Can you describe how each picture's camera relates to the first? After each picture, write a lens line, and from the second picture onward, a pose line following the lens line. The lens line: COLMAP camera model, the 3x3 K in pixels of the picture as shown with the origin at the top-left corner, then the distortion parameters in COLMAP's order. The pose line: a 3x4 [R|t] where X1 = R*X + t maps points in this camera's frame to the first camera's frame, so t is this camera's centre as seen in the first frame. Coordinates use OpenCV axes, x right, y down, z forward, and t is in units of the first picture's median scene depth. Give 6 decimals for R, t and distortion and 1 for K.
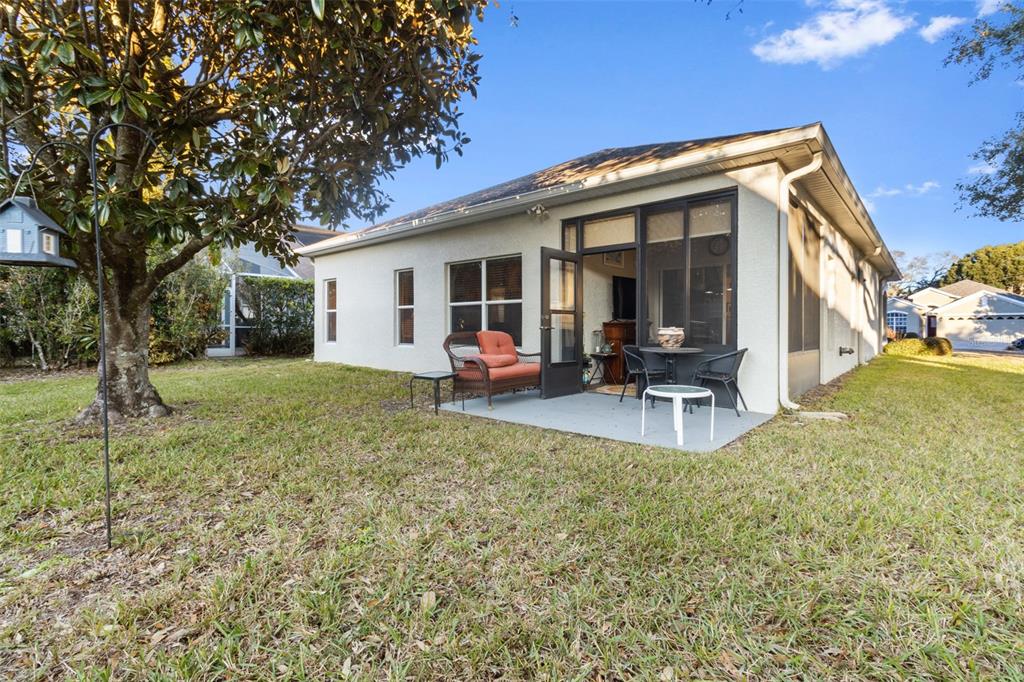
lens RADIAL K [[475.5, 0, 511.7], [0, 475.5, 337.1], [0, 0, 1]] dist [-0.001916, -0.000483]
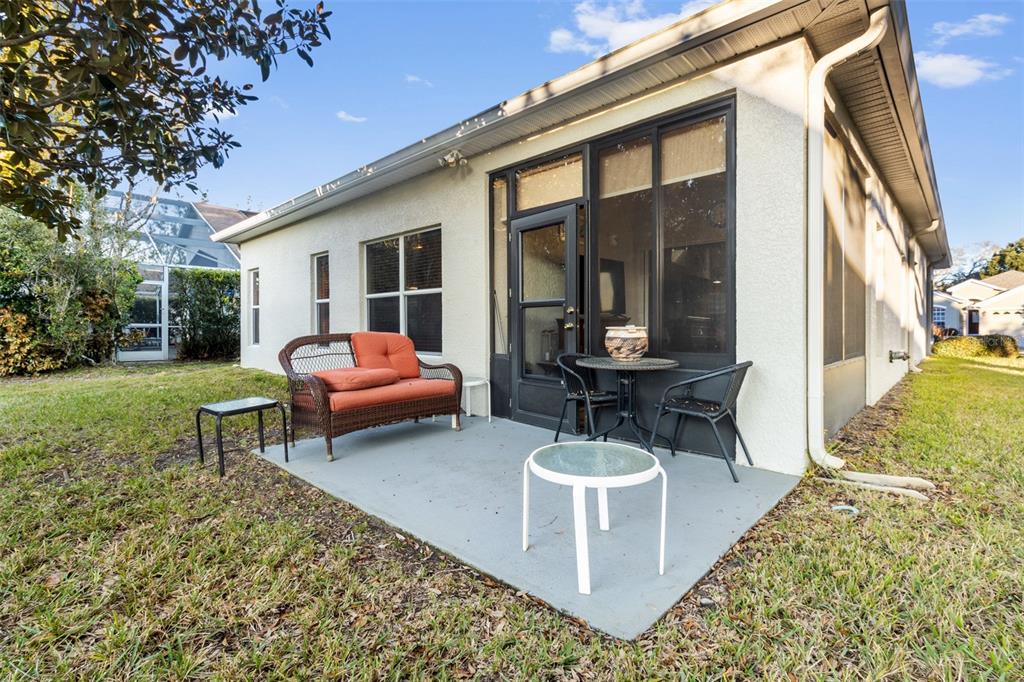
lens RADIAL K [[475.5, 0, 512.3], [0, 475.5, 335.5], [0, 0, 1]] dist [-0.001916, -0.000483]
pose [[0.999336, -0.003642, -0.036263, 0.141964], [0.003723, 0.999991, 0.002168, -0.007015], [0.036255, -0.002301, 0.999340, 0.258981]]
